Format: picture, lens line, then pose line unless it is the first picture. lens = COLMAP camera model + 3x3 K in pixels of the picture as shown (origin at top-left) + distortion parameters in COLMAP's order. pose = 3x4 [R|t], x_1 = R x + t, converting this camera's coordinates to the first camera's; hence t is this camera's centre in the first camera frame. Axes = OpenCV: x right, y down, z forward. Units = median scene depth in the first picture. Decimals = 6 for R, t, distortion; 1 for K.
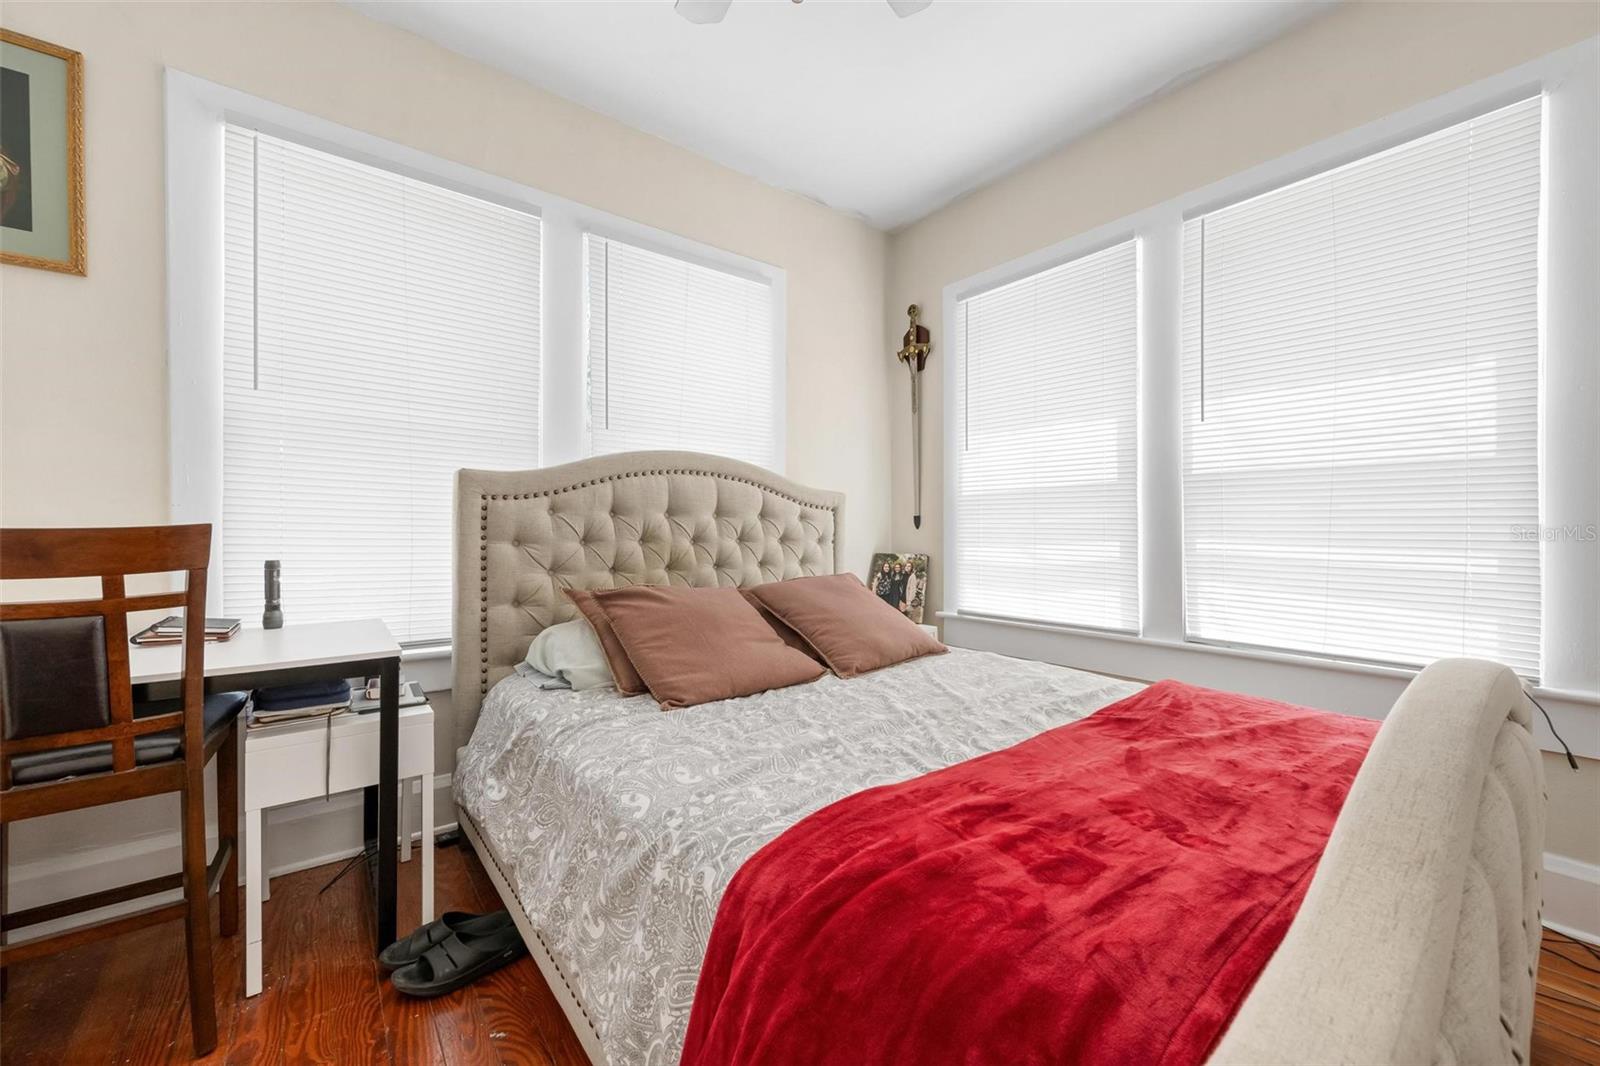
lens RADIAL K [[614.9, 0, 800.0], [0, 614.9, 533.0], [0, 0, 1]] dist [-0.000703, 0.000016]
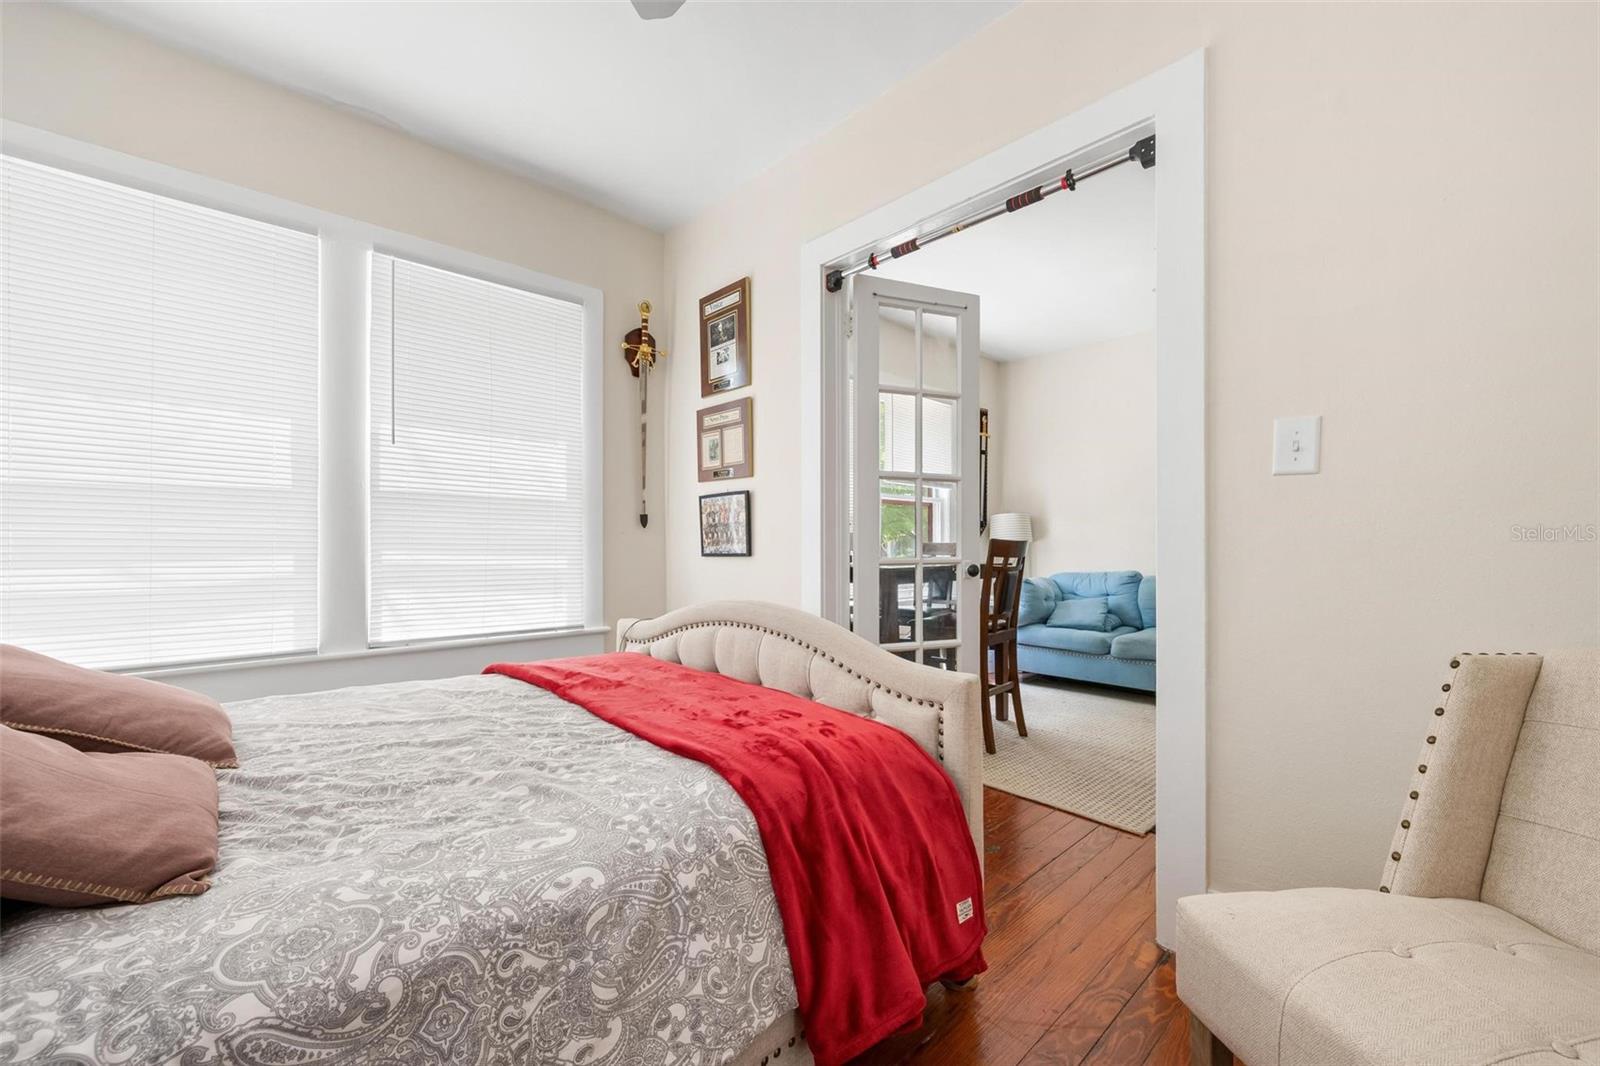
lens RADIAL K [[614.9, 0, 800.0], [0, 614.9, 533.0], [0, 0, 1]] dist [-0.000703, 0.000016]
pose [[-0.039619, 0.013106, 0.999129, -0.764533], [0.005461, 0.999902, -0.012900, -0.005443], [-0.999200, 0.004946, -0.039687, 0.513661]]
